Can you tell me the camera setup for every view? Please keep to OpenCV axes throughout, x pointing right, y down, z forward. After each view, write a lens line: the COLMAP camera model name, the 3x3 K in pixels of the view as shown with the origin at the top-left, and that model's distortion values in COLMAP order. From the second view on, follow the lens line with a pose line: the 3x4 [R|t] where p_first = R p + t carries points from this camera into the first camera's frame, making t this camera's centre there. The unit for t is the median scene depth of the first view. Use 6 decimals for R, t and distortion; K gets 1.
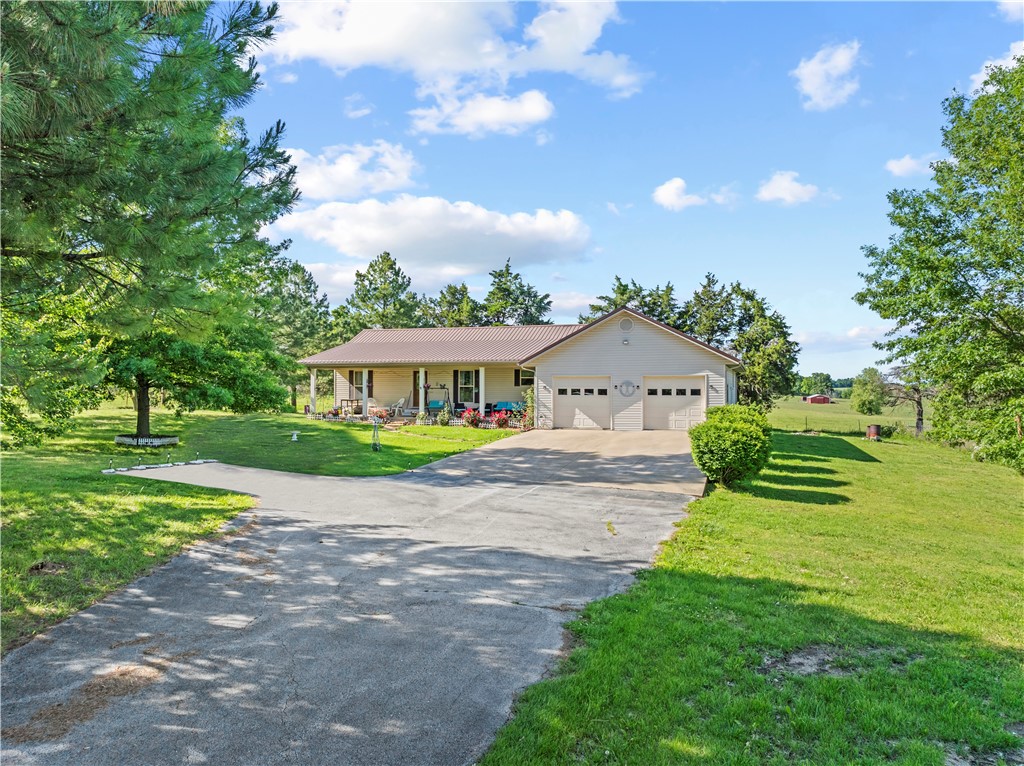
lens RADIAL K [[706.3, 0, 514.2], [0, 706.3, 412.0], [0, 0, 1]] dist [-0.028093, -0.000886]
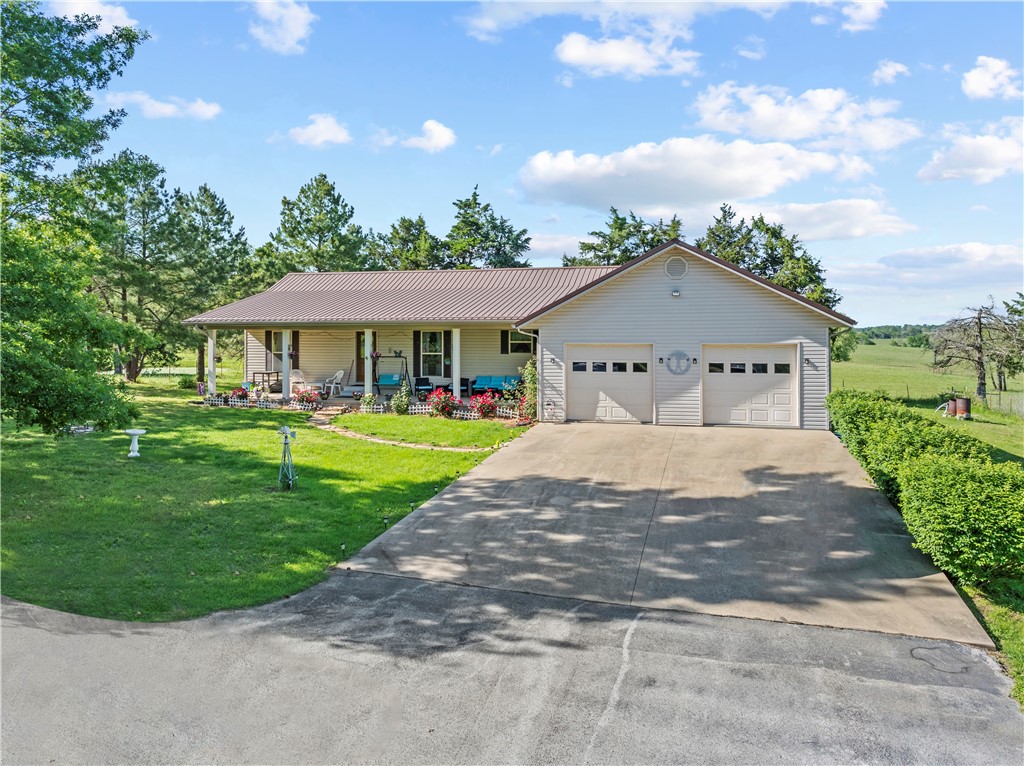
lens RADIAL K [[727.9, 0, 516.1], [0, 727.9, 353.6], [0, 0, 1]] dist [-0.034734, -0.006759]
pose [[0.997614, -0.005461, 0.068817, -0.023851], [0.005784, 0.999973, -0.004497, -0.023097], [-0.068791, 0.004884, 0.997619, 0.188247]]
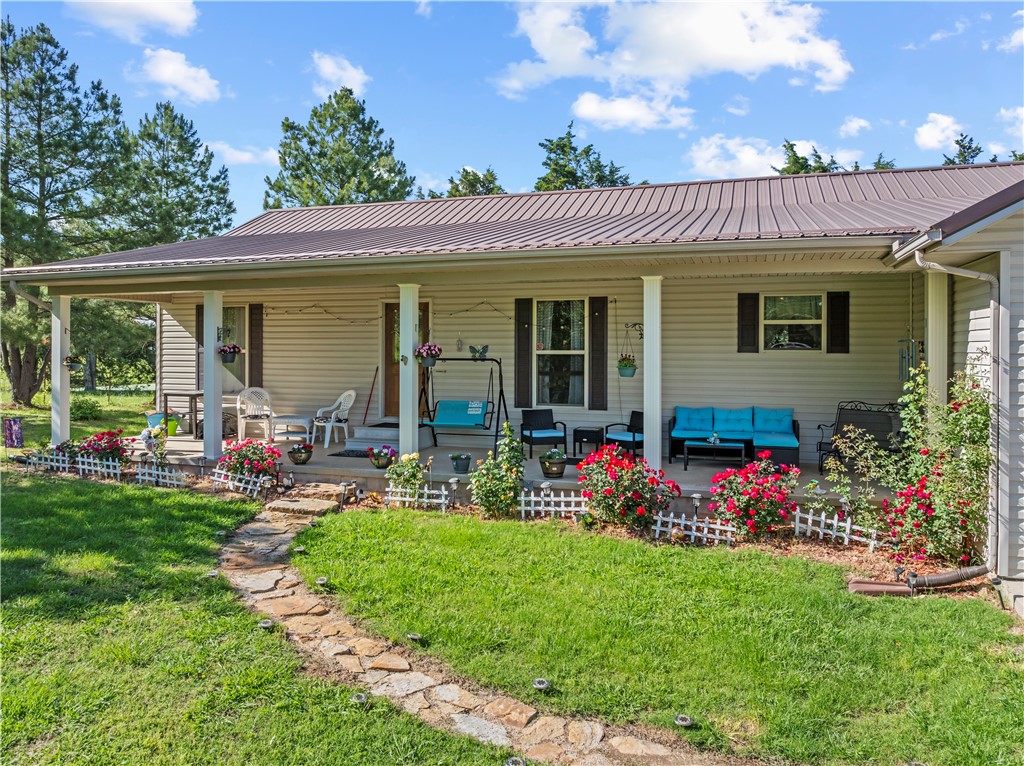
lens RADIAL K [[723.5, 0, 512.0], [0, 723.5, 383.0], [0, 0, 1]] dist [-0.030175, -0.001123]
pose [[0.999997, 0.000496, -0.002322, -0.061539], [-0.000471, 0.999943, 0.010695, -0.018907], [0.002327, -0.010694, 0.999940, 0.490002]]
